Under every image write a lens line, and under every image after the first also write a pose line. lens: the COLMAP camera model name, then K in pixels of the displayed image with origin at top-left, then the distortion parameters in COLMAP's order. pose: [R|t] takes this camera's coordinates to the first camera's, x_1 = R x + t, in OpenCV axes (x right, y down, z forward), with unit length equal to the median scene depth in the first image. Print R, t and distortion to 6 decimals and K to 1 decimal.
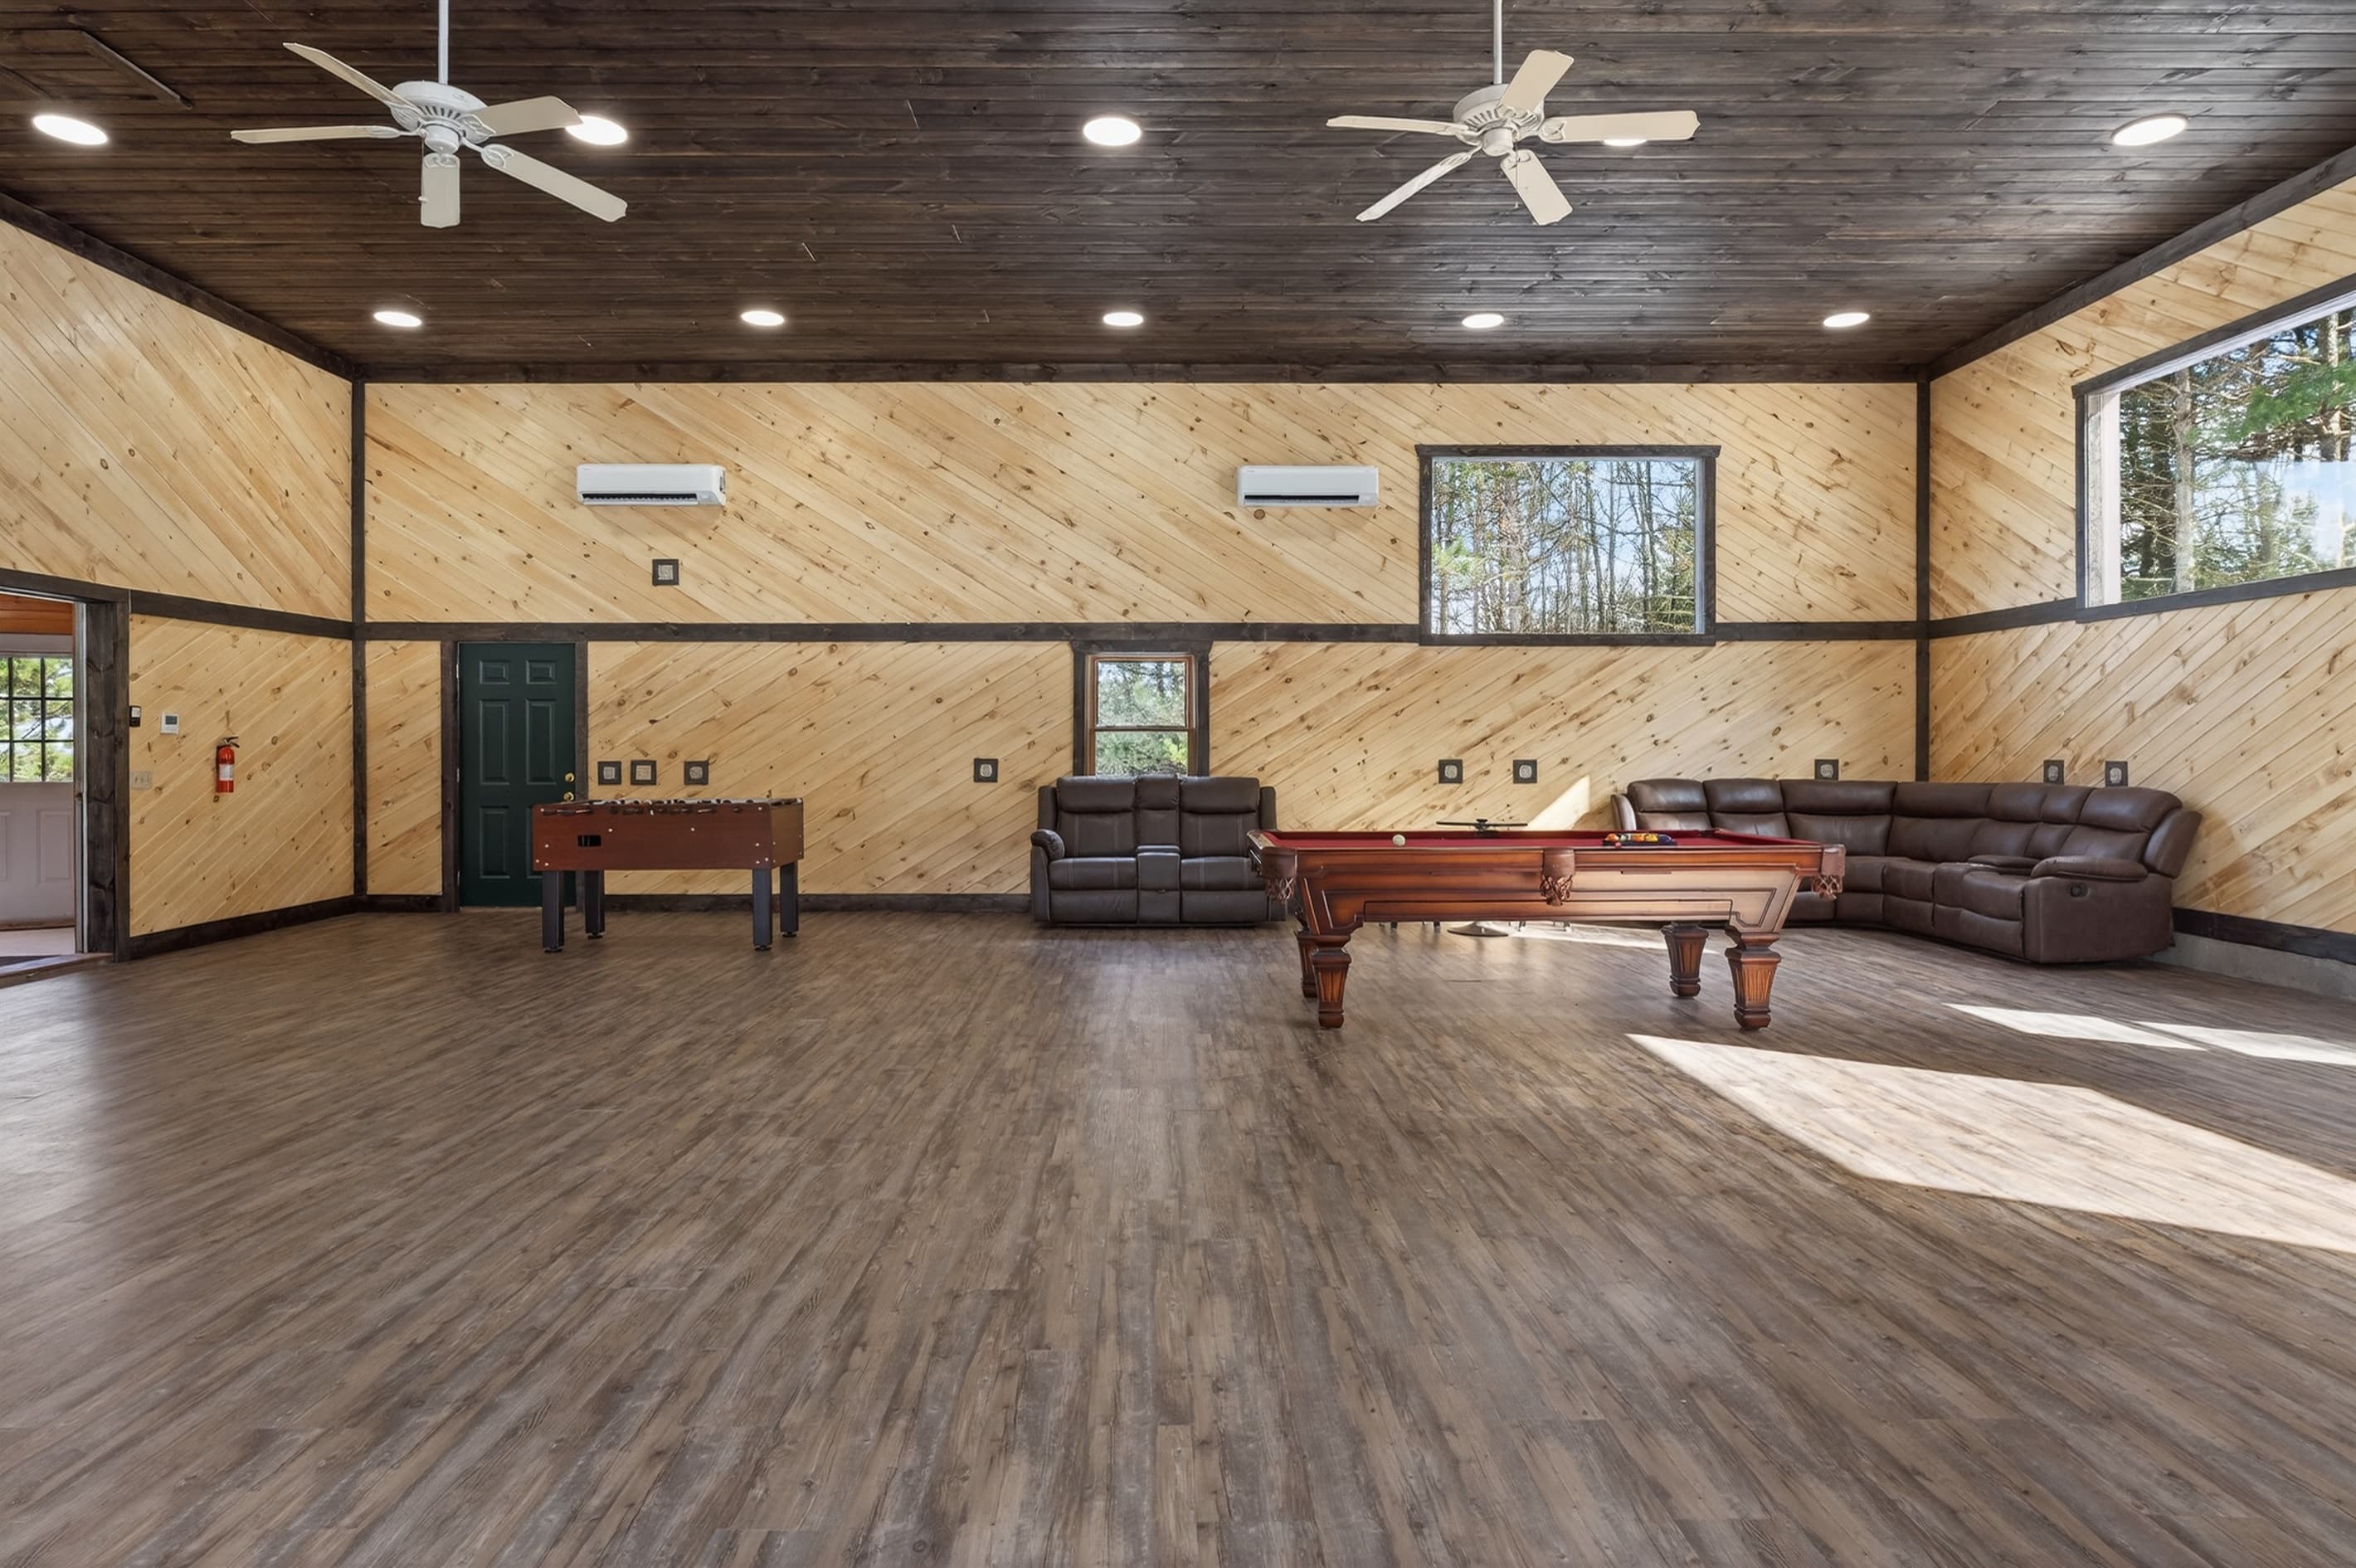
lens RADIAL K [[1329.1, 0, 1134.0], [0, 1329.1, 764.0], [0, 0, 1]] dist [-0.008073, 0.007788]
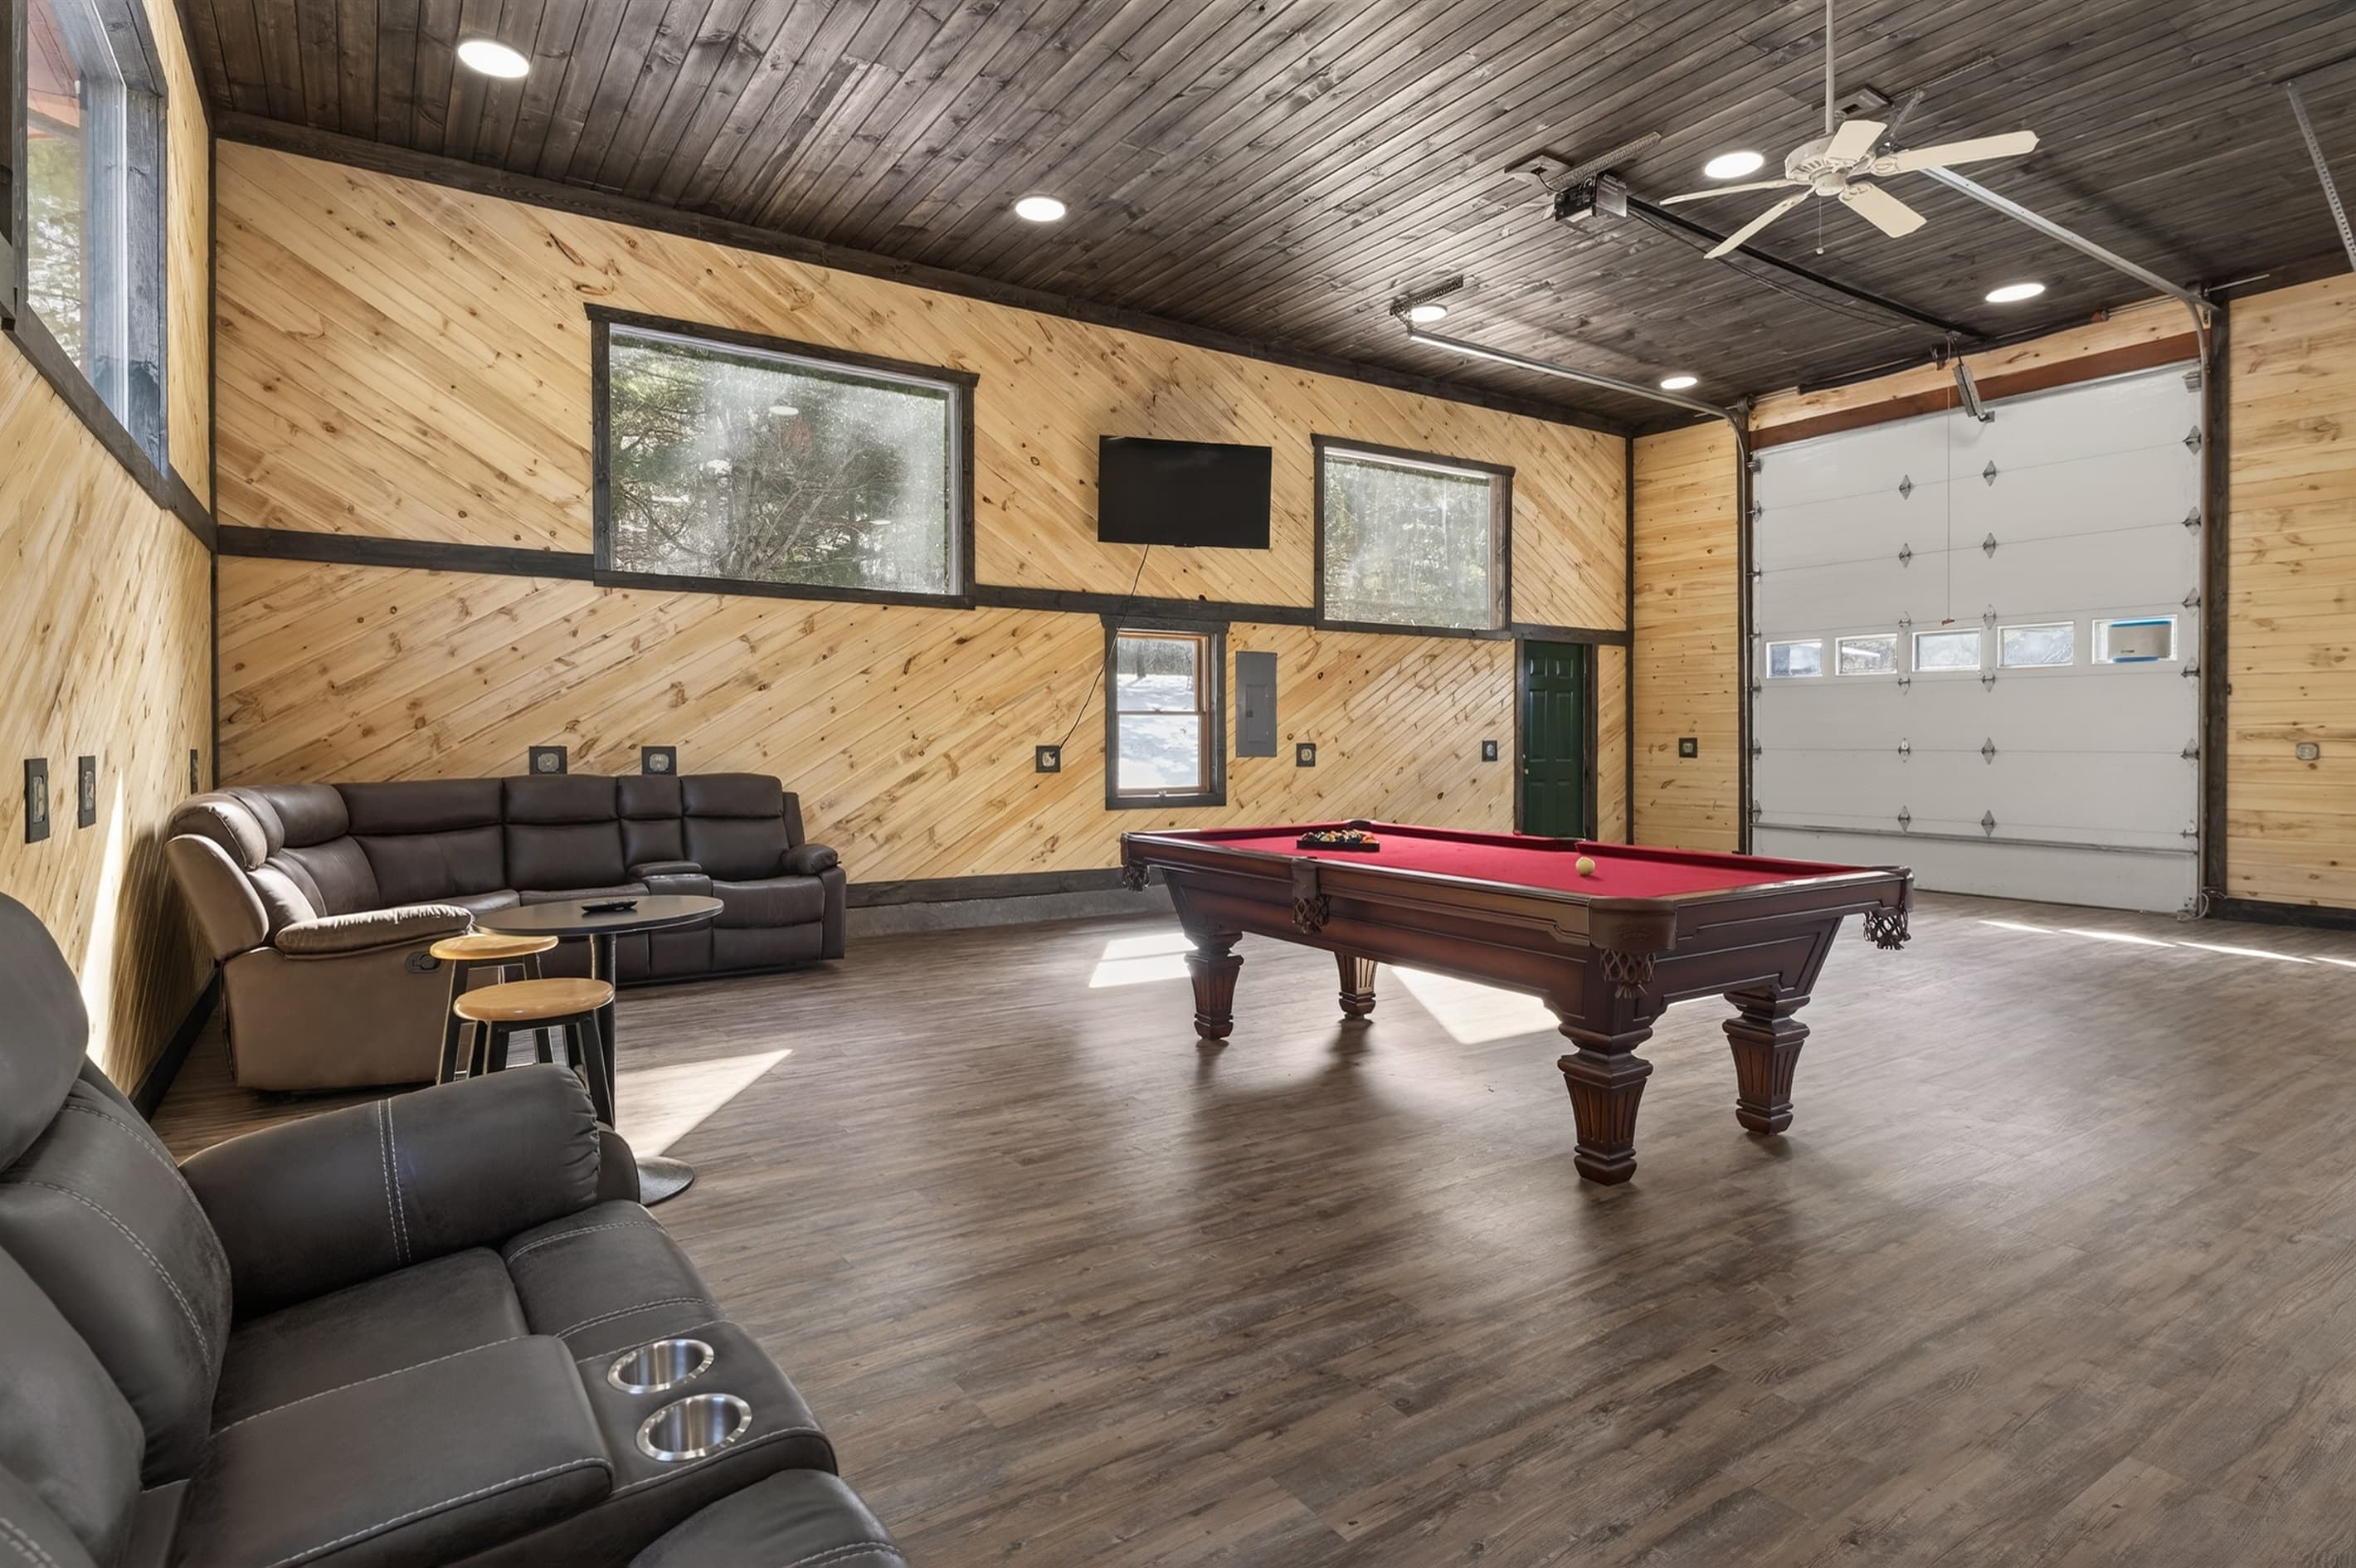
lens RADIAL K [[1208.9, 0, 1169.0], [0, 1208.9, 746.9], [0, 0, 1]] dist [-0.003254, 0.001499]
pose [[-0.566520, -0.003712, 0.824039, -0.115395], [0.008122, 0.999916, 0.010088, -0.006060], [-0.824008, 0.012408, -0.566443, 0.950878]]
